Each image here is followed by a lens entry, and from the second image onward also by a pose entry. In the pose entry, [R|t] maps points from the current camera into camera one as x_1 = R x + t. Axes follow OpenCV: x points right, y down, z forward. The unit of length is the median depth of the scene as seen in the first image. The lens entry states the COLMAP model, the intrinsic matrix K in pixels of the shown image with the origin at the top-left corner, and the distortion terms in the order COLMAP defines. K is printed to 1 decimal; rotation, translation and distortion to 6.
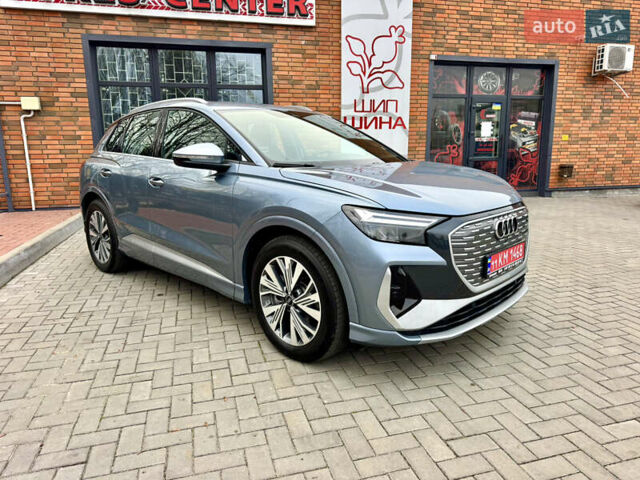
lens RADIAL K [[450.2, 0, 319.0], [0, 450.2, 242.0], [0, 0, 1]] dist [-0.022509, 0.010369]
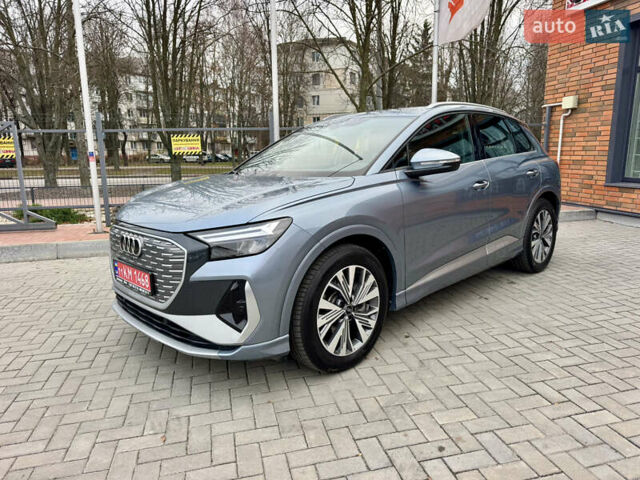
lens RADIAL K [[450.2, 0, 321.0], [0, 450.2, 239.5], [0, 0, 1]] dist [-0.022509, 0.010369]
pose [[-0.026054, 0.200613, -0.979324, 0.461052], [-0.176800, 0.963289, 0.202032, -0.107565], [0.983902, 0.178408, 0.010371, 0.466605]]
